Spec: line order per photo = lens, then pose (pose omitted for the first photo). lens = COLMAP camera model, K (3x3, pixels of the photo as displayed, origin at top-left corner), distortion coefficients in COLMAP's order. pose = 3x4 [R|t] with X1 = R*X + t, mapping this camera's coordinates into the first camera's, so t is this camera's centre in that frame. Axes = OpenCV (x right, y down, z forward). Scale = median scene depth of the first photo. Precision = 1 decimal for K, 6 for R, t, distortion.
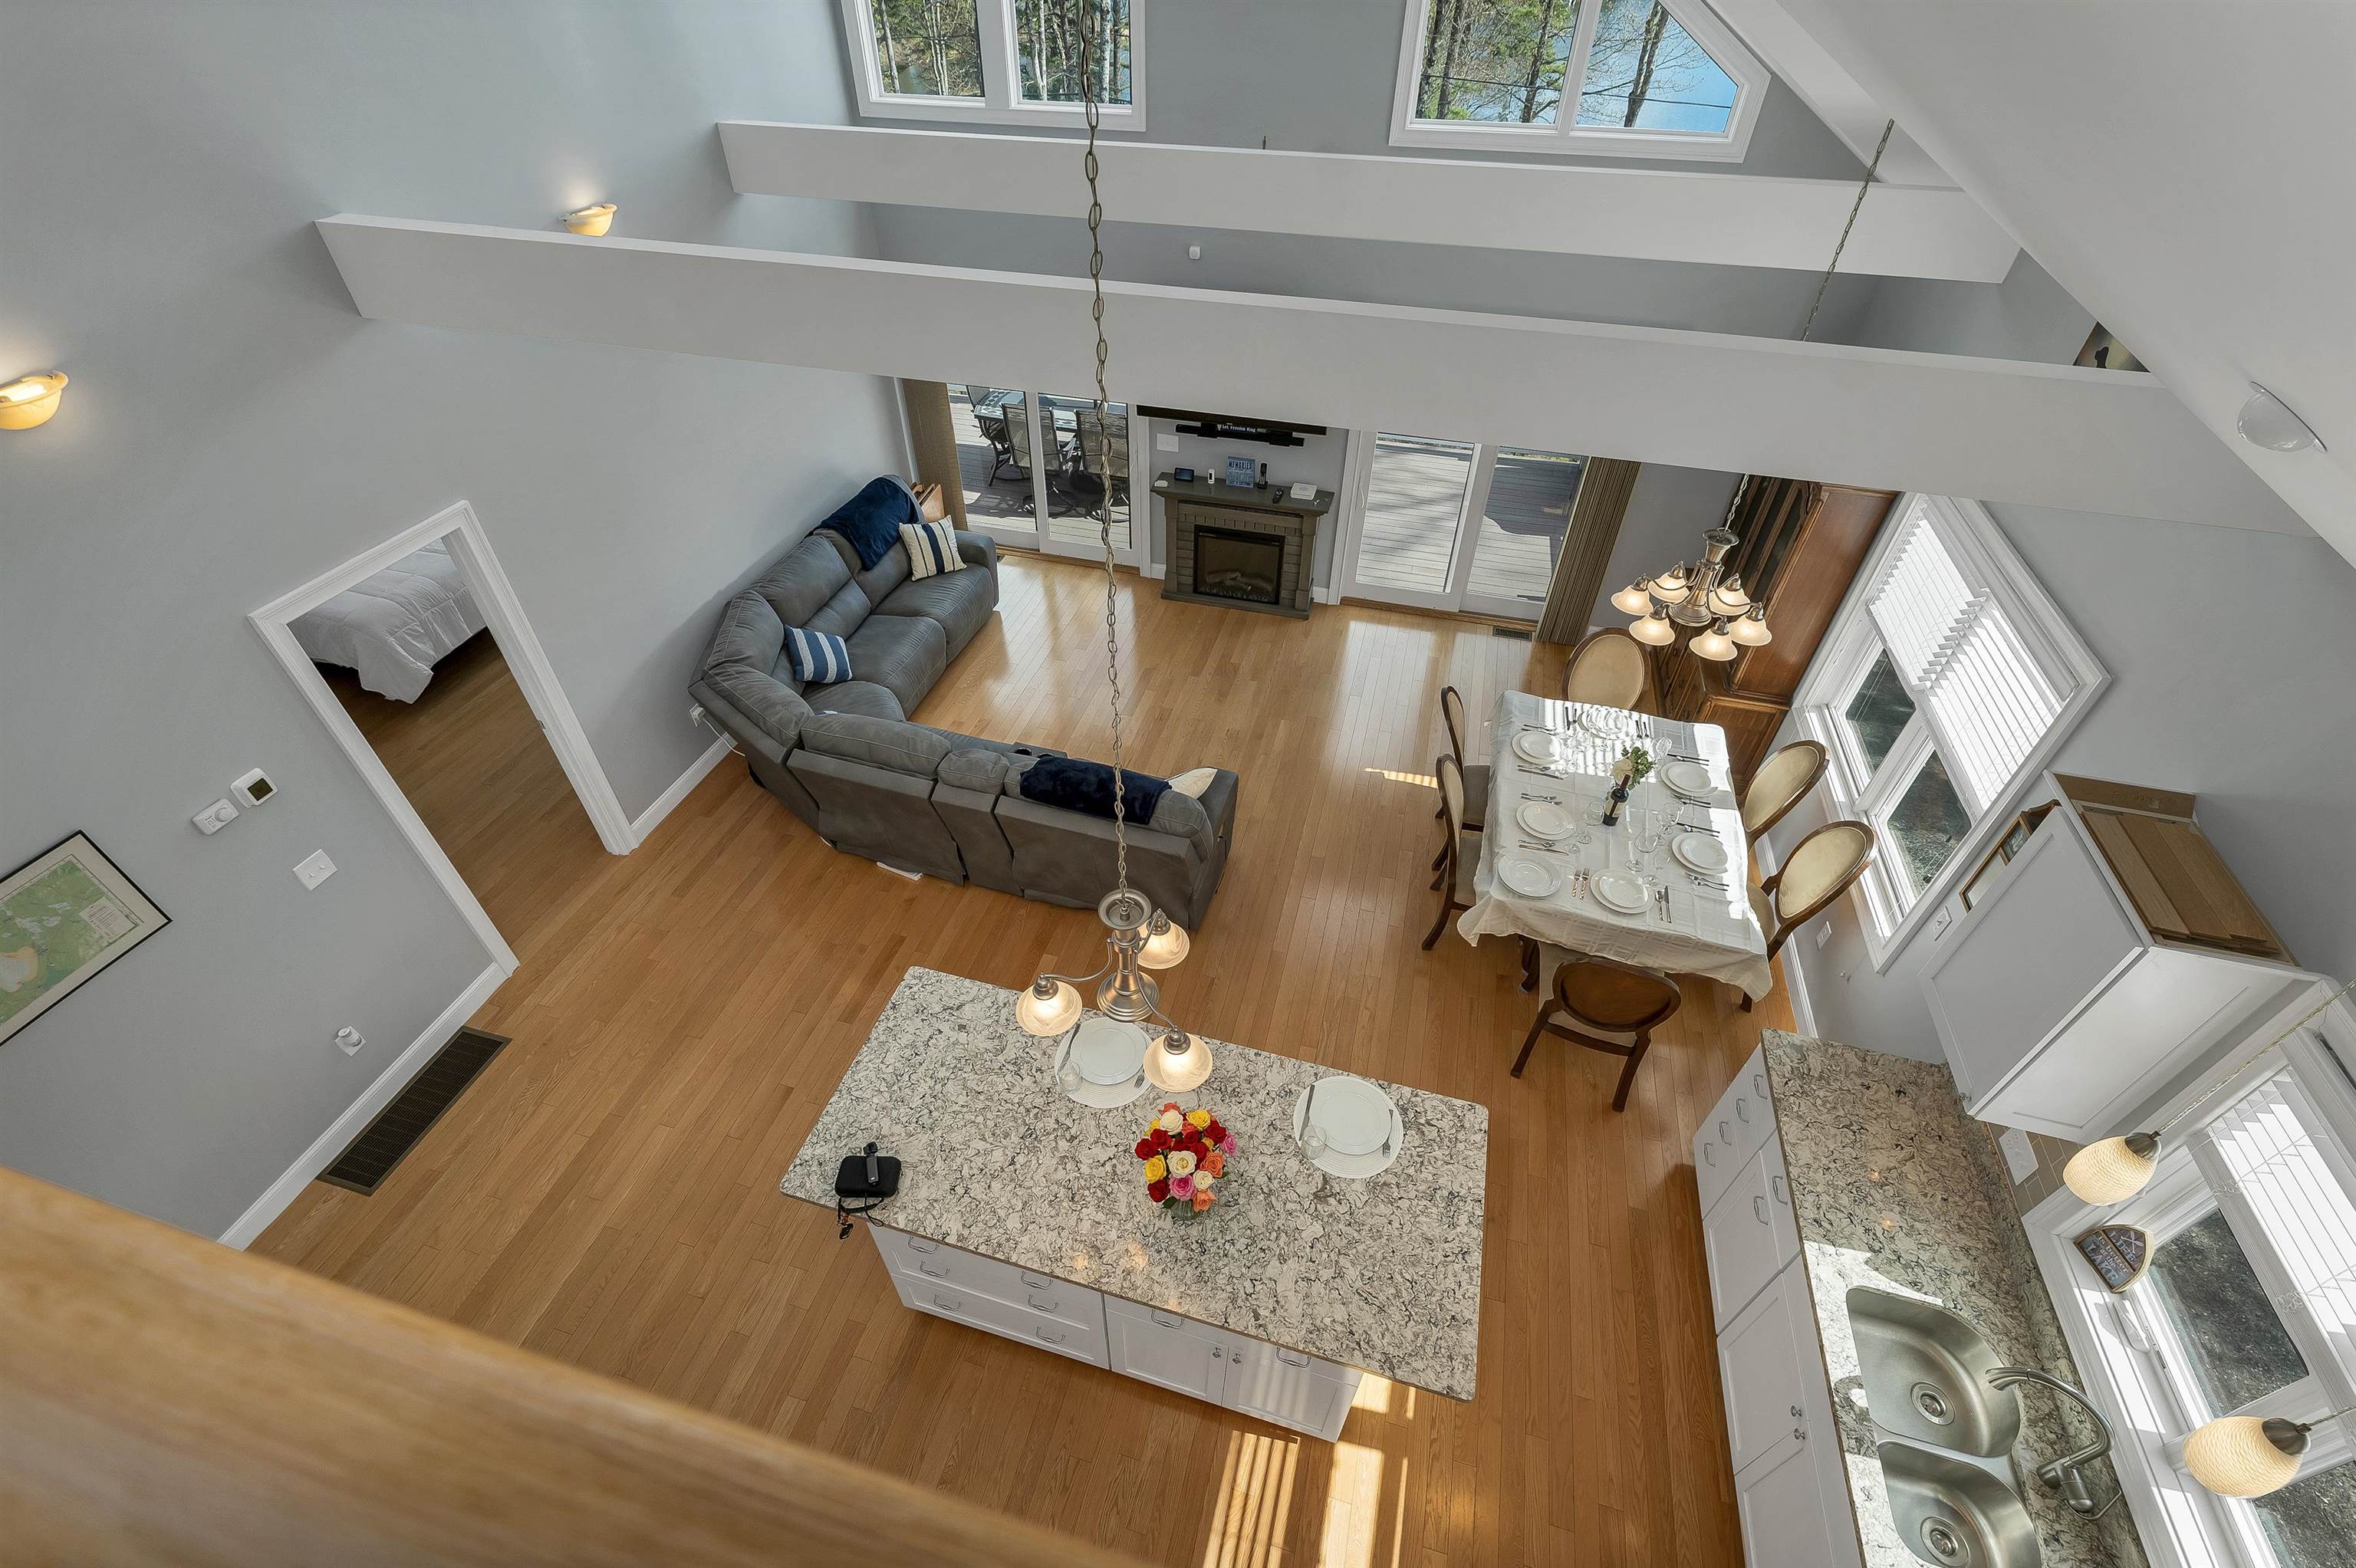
lens RADIAL K [[982.7, 0, 1178.0], [0, 982.7, 784.0], [0, 0, 1]] dist [-0.000931, -0.000115]
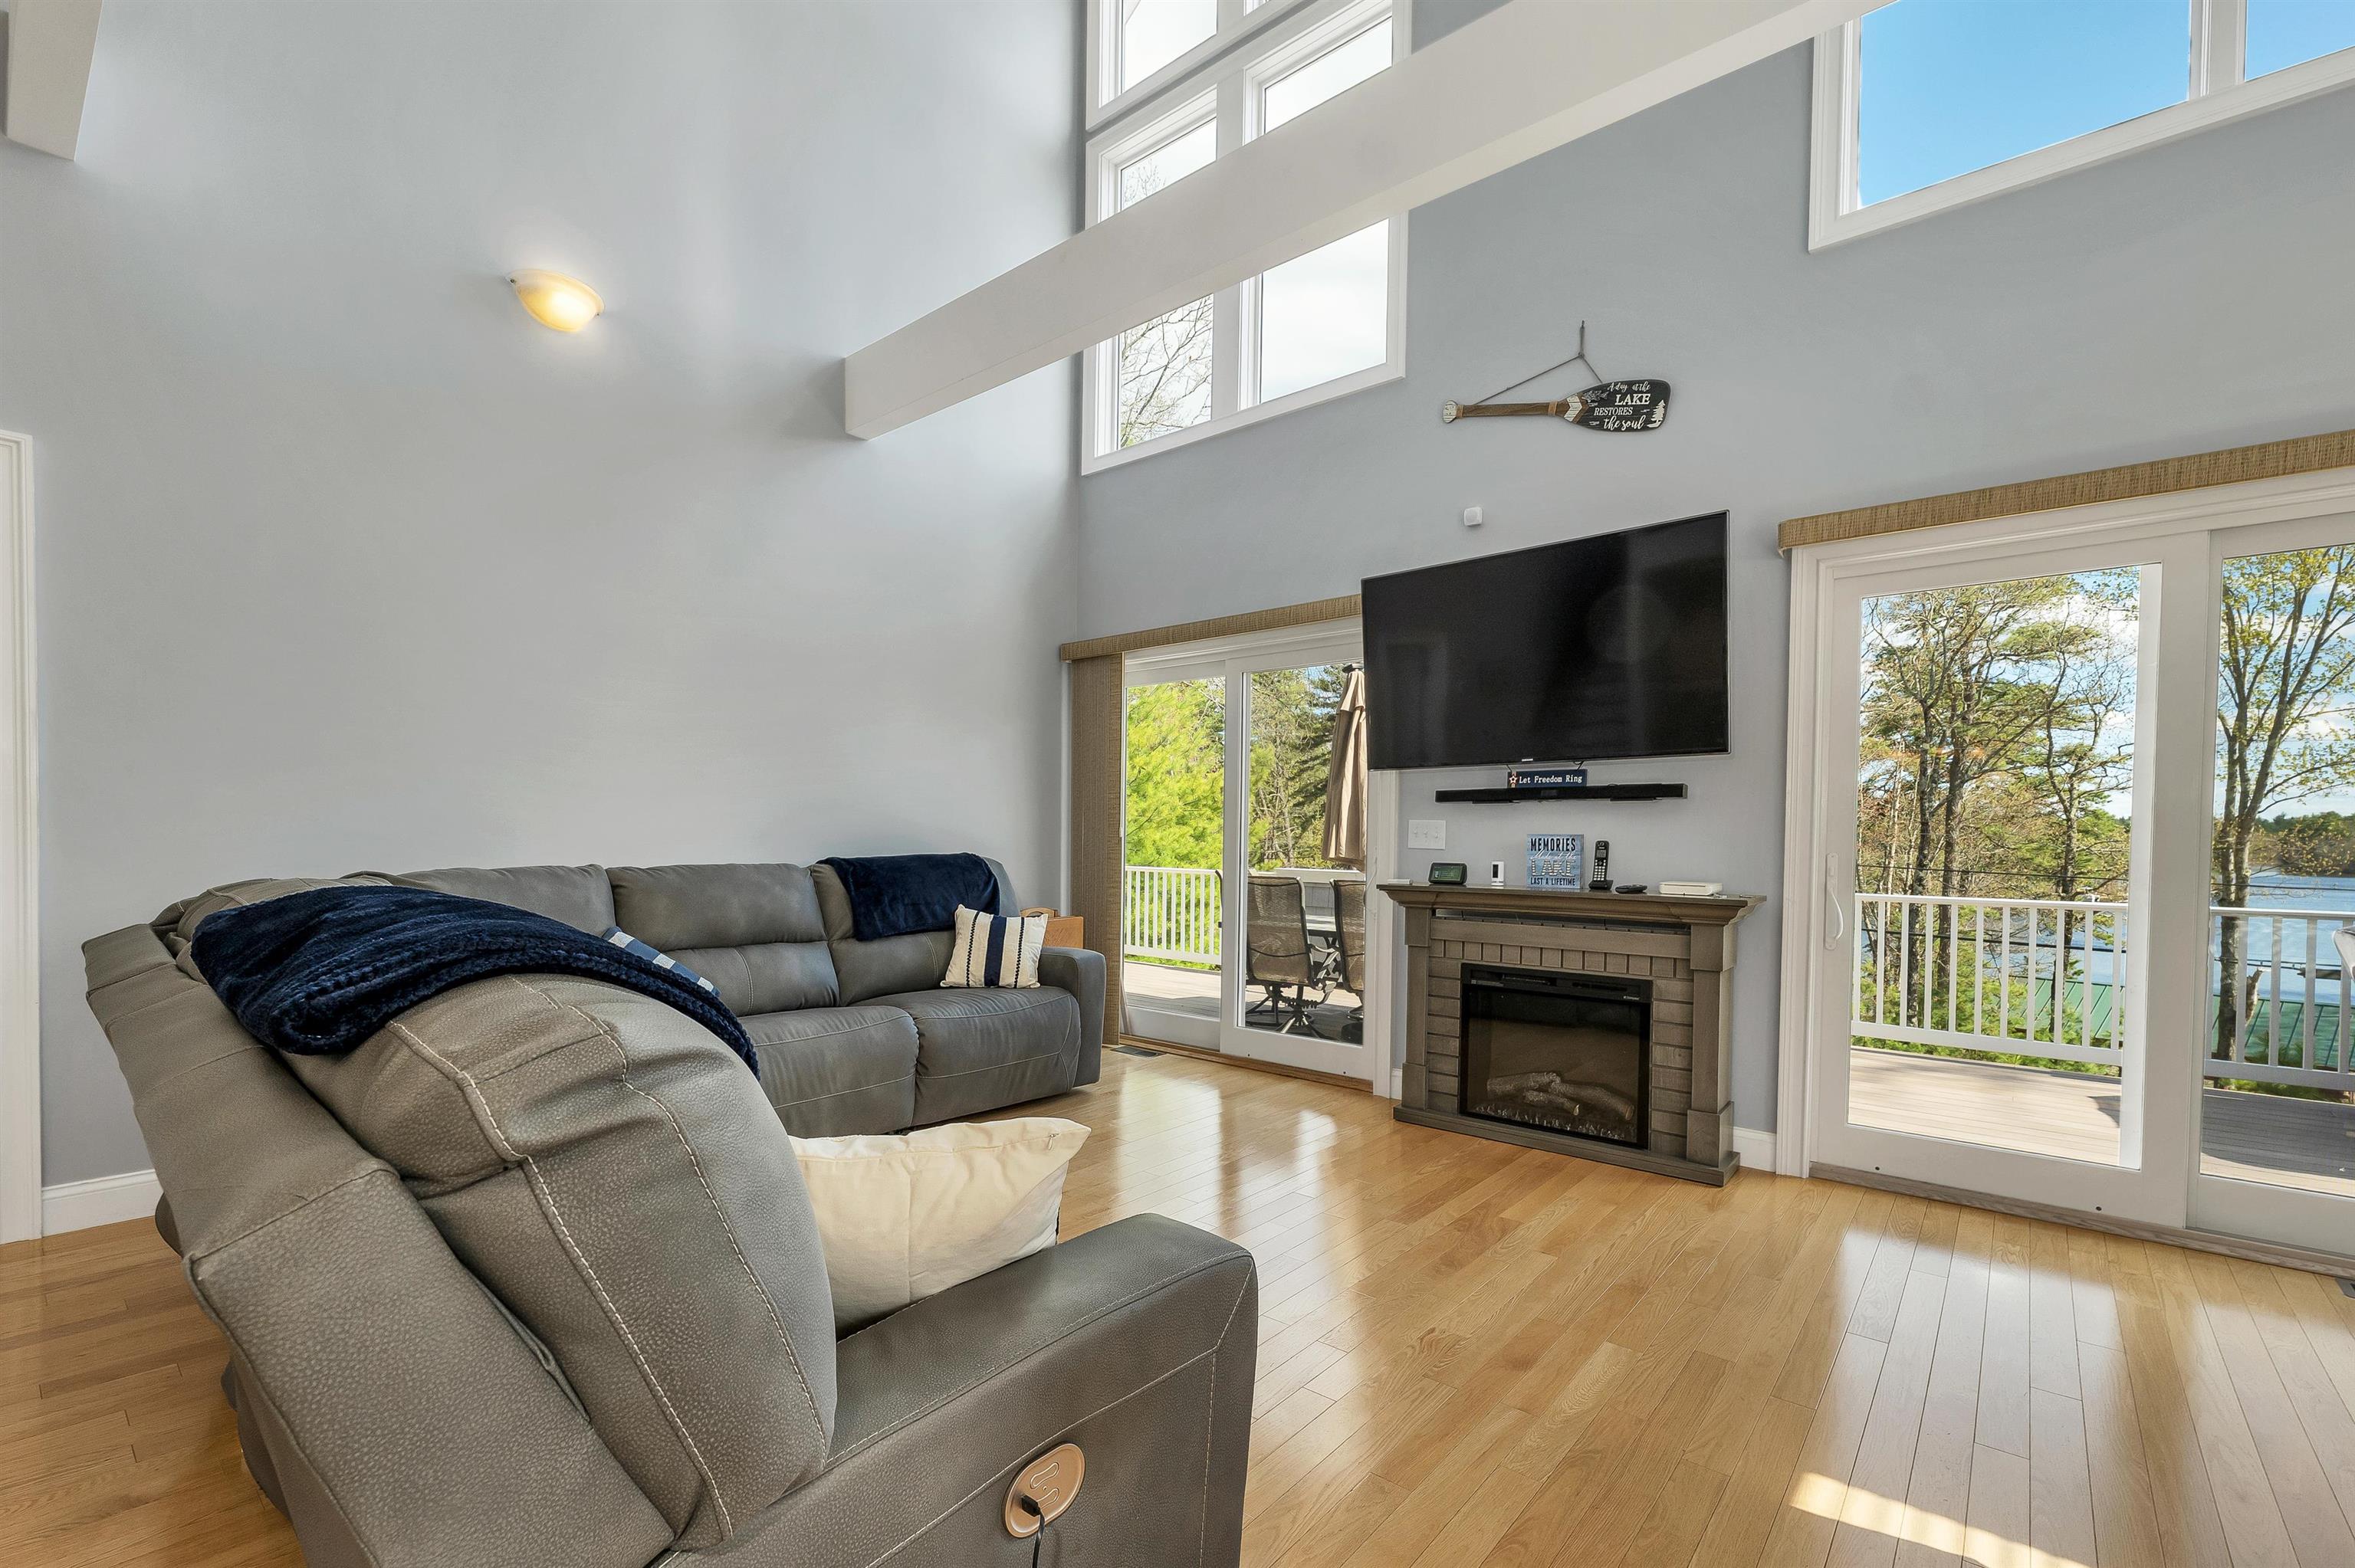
lens RADIAL K [[1046.7, 0, 1172.8], [0, 1046.7, 847.4], [0, 0, 1]] dist [0.000161, -0.000199]
pose [[0.908491, 0.012928, -0.417705, 0.242048], [-0.279448, 0.761980, -0.584204, 0.115526], [0.310730, 0.647471, 0.695865, 1.207126]]
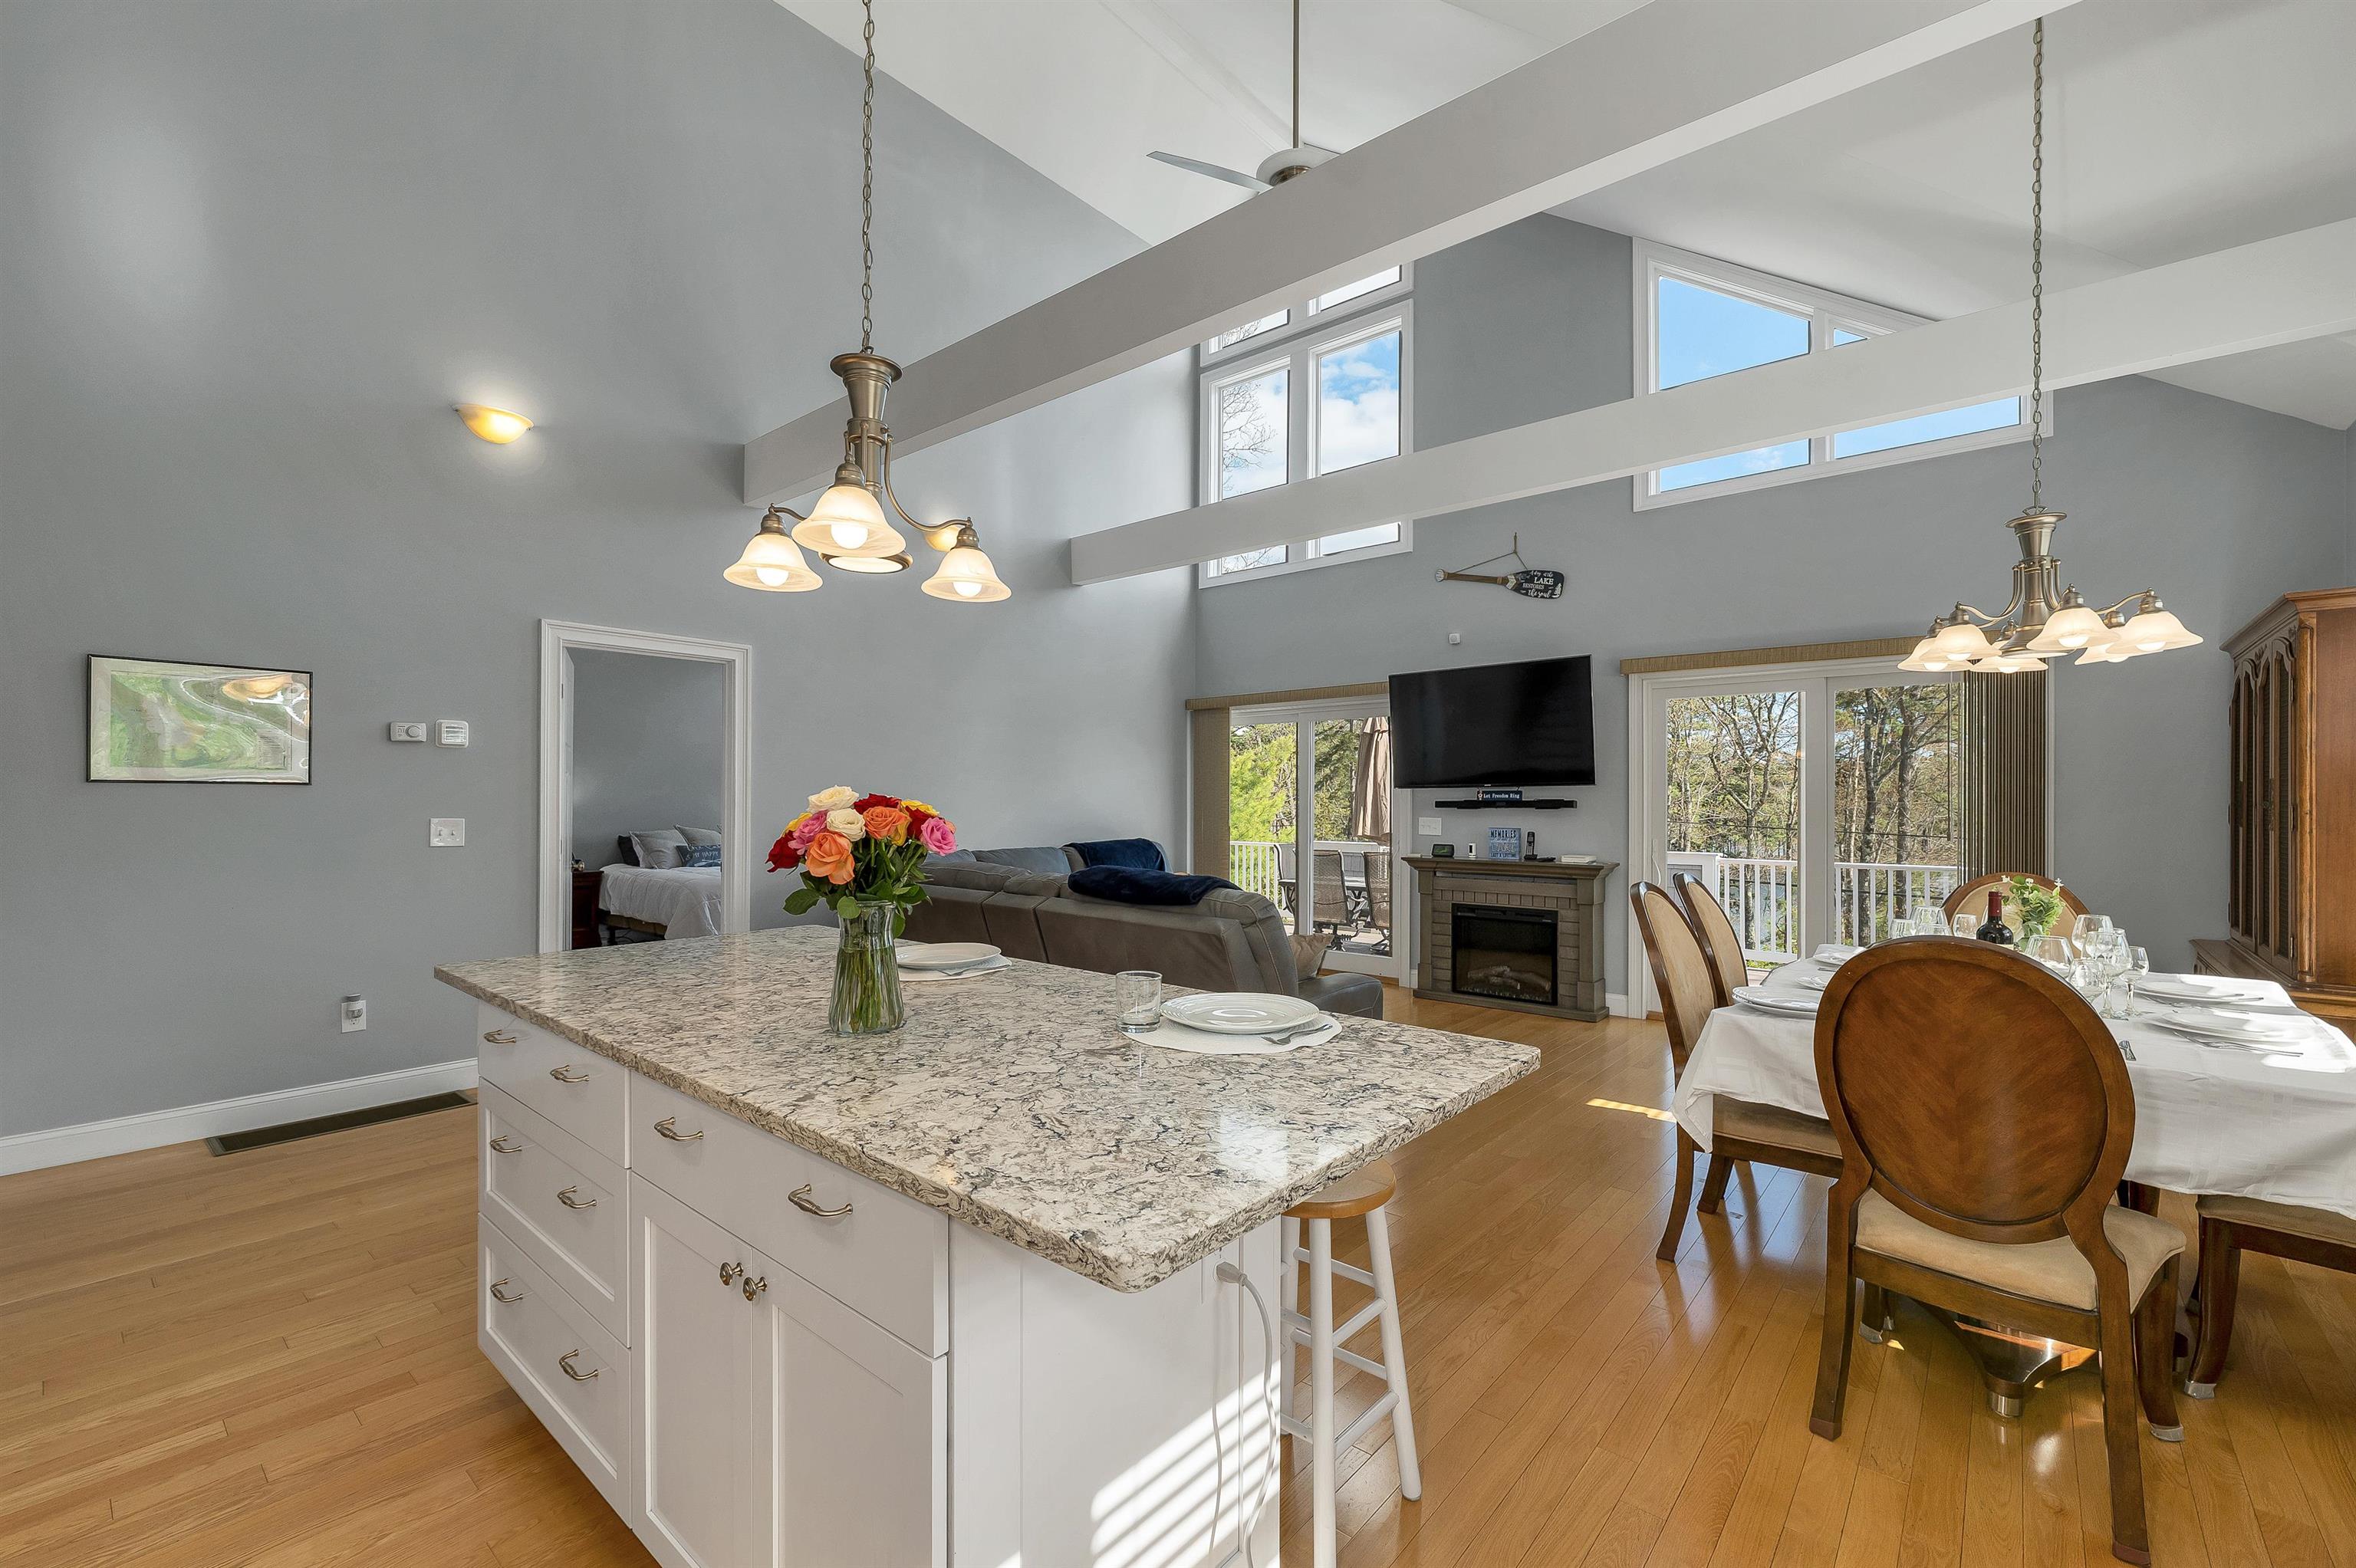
lens RADIAL K [[982.7, 0, 1178.0], [0, 982.7, 784.0], [0, 0, 1]] dist [-0.000931, -0.000115]
pose [[0.908366, -0.006643, -0.418124, 0.366528], [-0.273906, 0.746082, -0.606908, 0.579713], [0.315987, 0.665821, 0.675895, 0.584015]]
